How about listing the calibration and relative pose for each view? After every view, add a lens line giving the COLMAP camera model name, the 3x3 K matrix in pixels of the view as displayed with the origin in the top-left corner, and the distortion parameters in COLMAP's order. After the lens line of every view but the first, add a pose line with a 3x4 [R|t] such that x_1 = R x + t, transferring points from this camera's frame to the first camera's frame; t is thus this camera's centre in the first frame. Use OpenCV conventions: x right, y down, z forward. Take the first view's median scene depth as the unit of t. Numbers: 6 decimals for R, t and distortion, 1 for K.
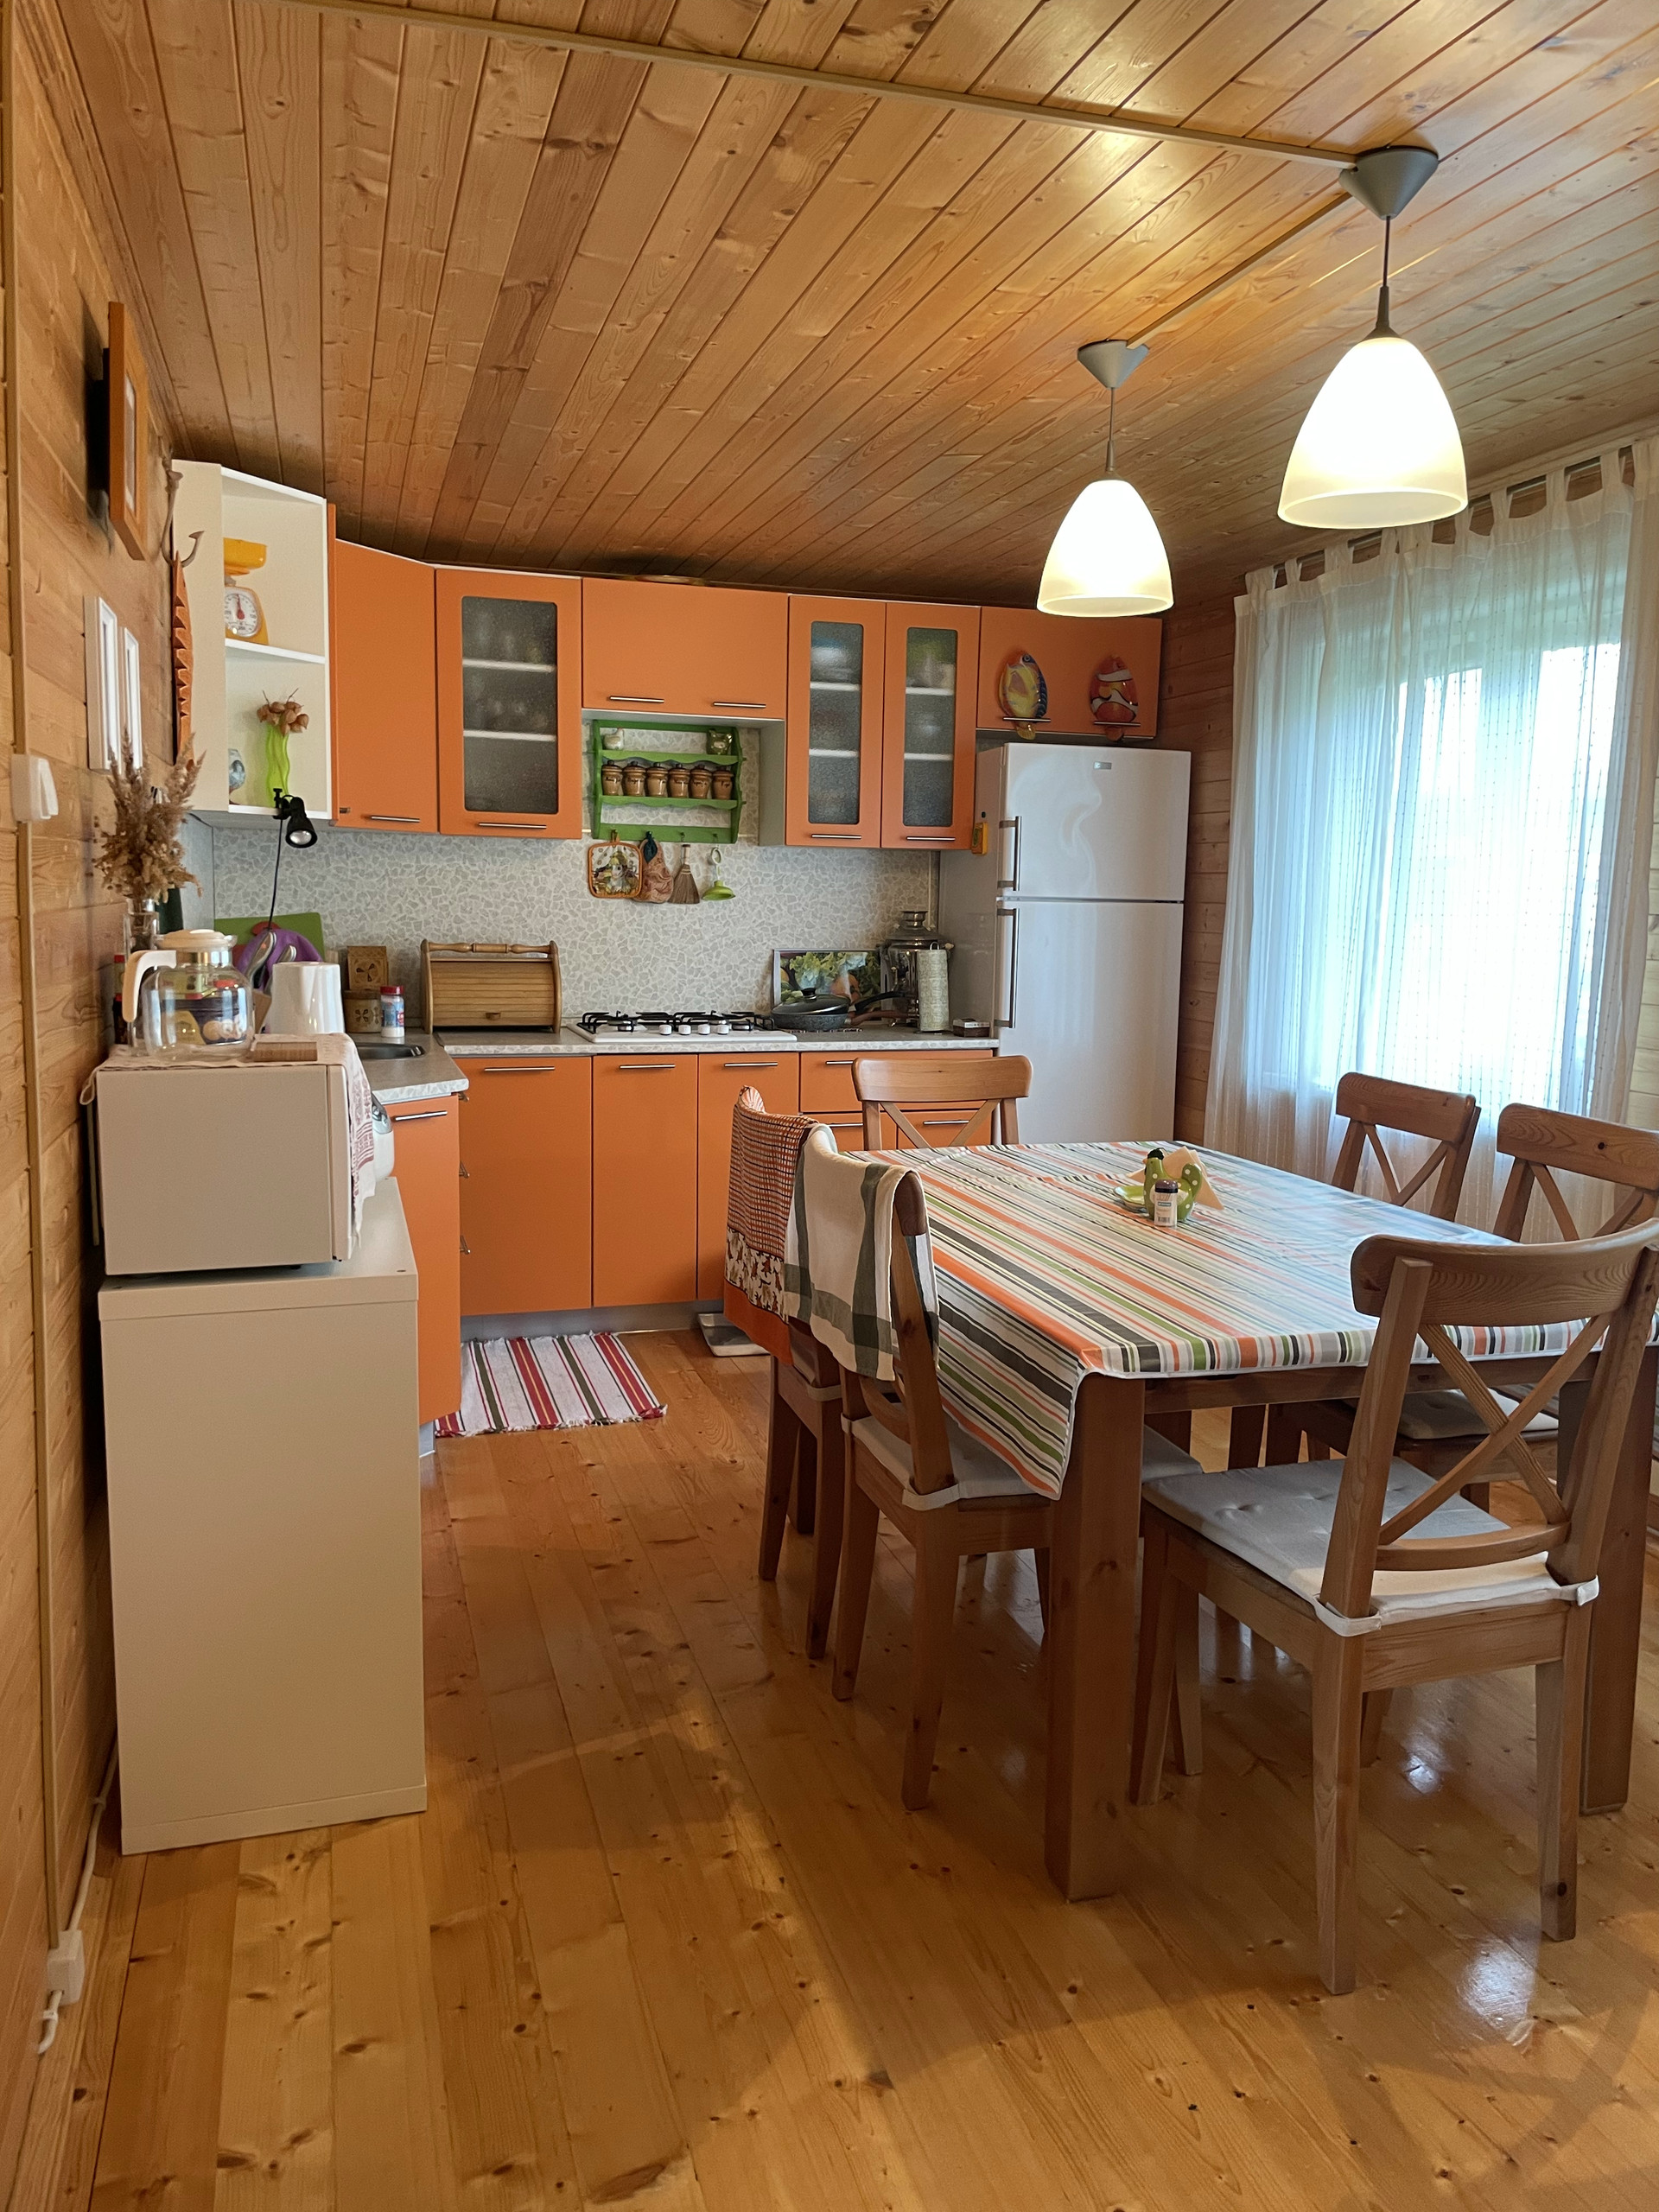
lens RADIAL K [[1650.8, 0, 835.9], [0, 1650.8, 1097.3], [0, 0, 1]] dist [0.091769, -0.120149]
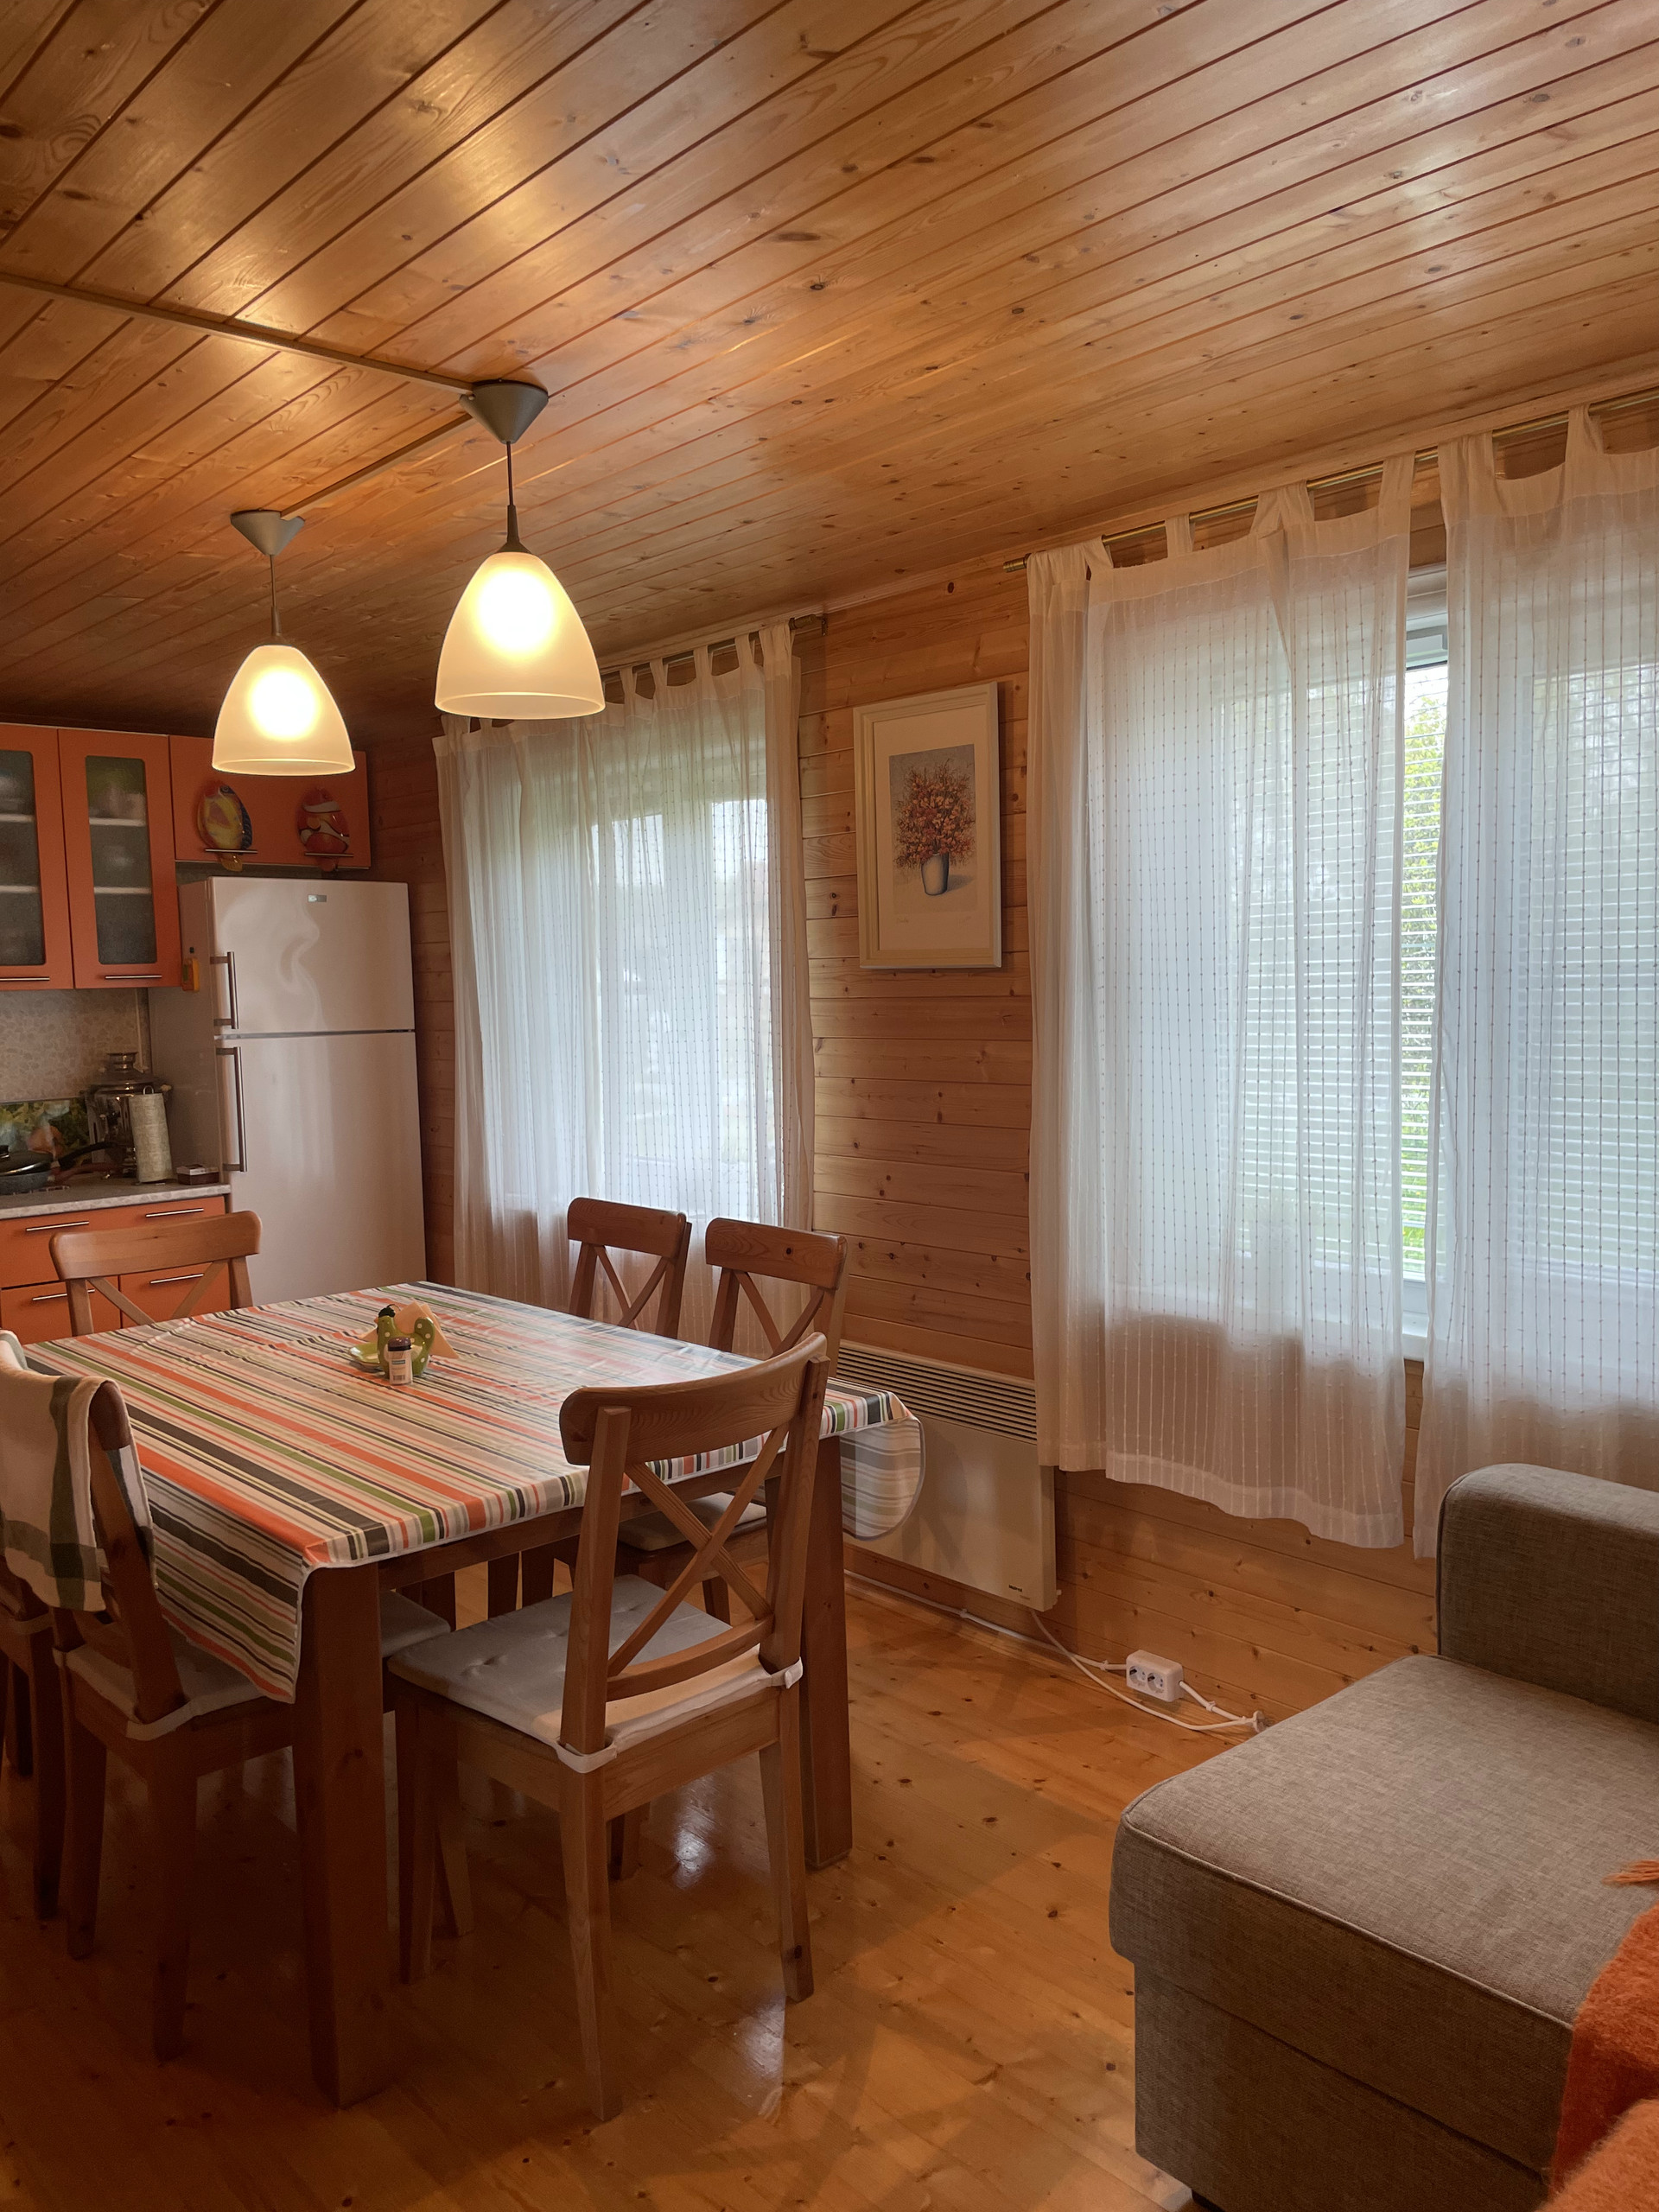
lens RADIAL K [[1650.8, 0, 832.7], [0, 1650.8, 1107.1], [0, 0, 1]] dist [0.091769, -0.120149]
pose [[0.905284, -0.074906, 0.418151, 0.028496], [0.094995, 0.995100, -0.027403, -0.038657], [-0.414049, 0.064530, 0.907964, -0.034886]]
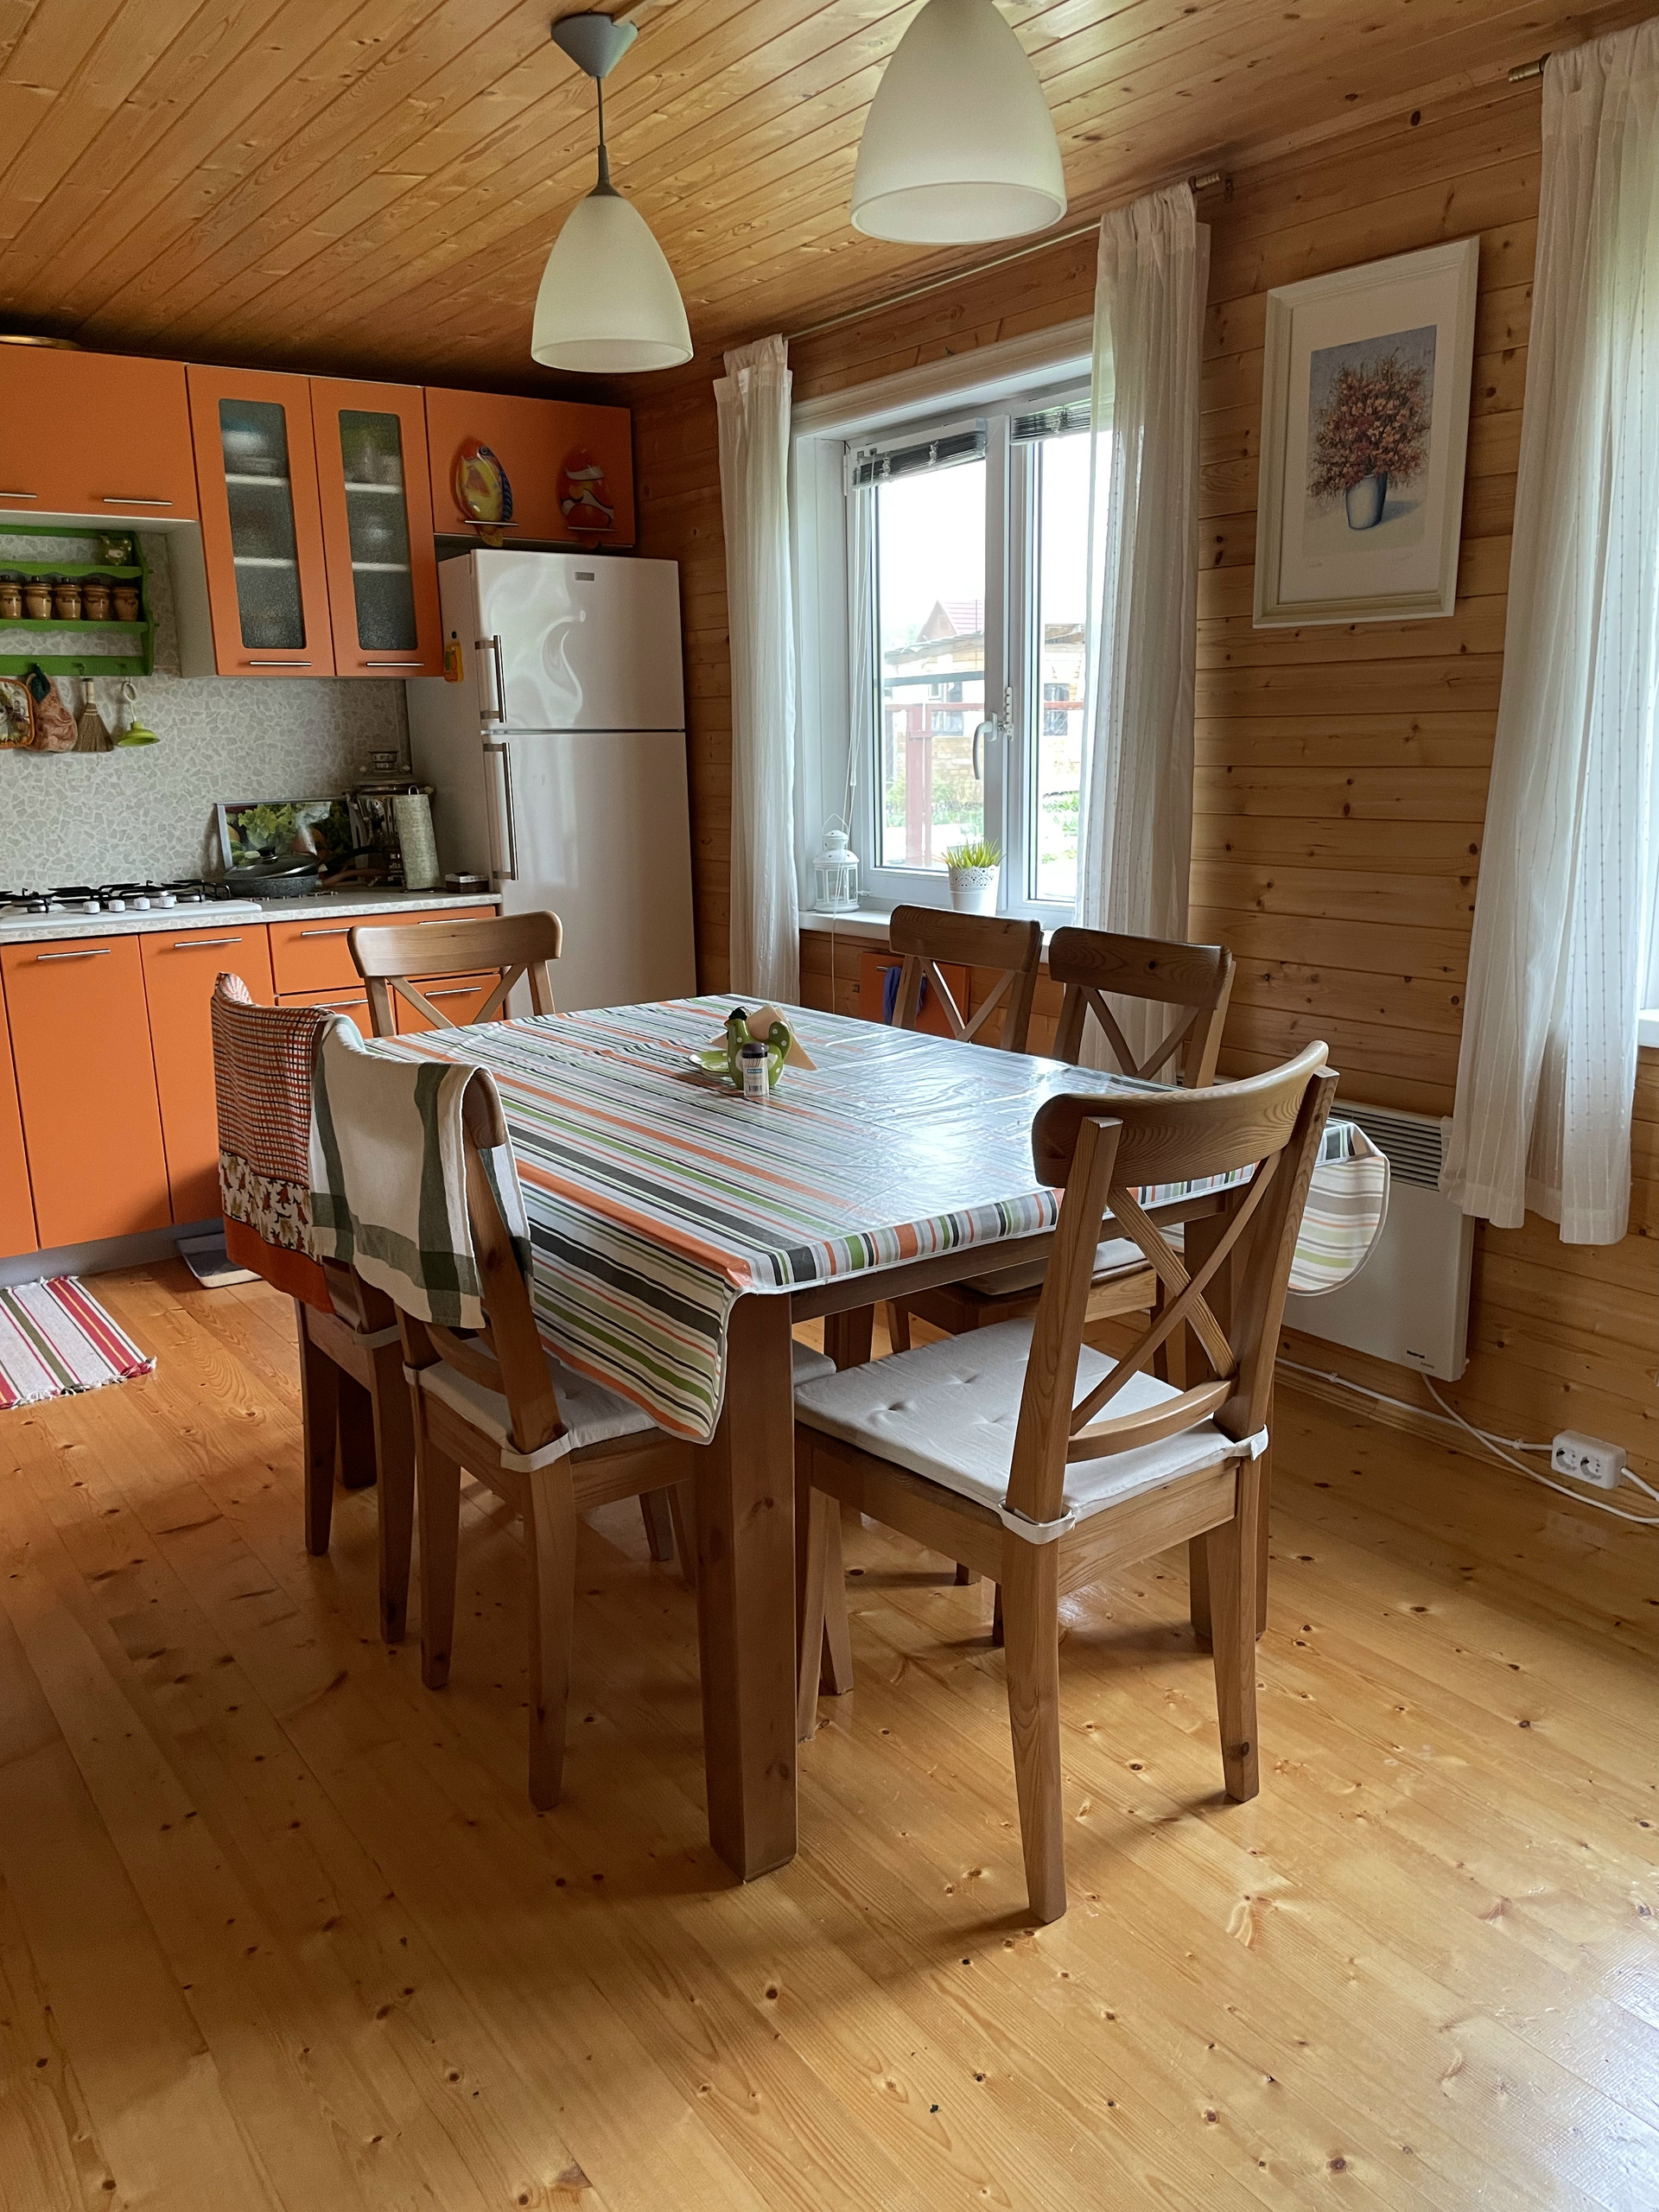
lens RADIAL K [[1650.8, 0, 811.2], [0, 1650.8, 1118.5], [0, 0, 1]] dist [0.091769, -0.120149]
pose [[0.949896, -0.108225, 0.293233, -0.034209], [0.077304, 0.990342, 0.115093, -0.009215], [-0.302857, -0.086658, 0.949088, 0.167006]]
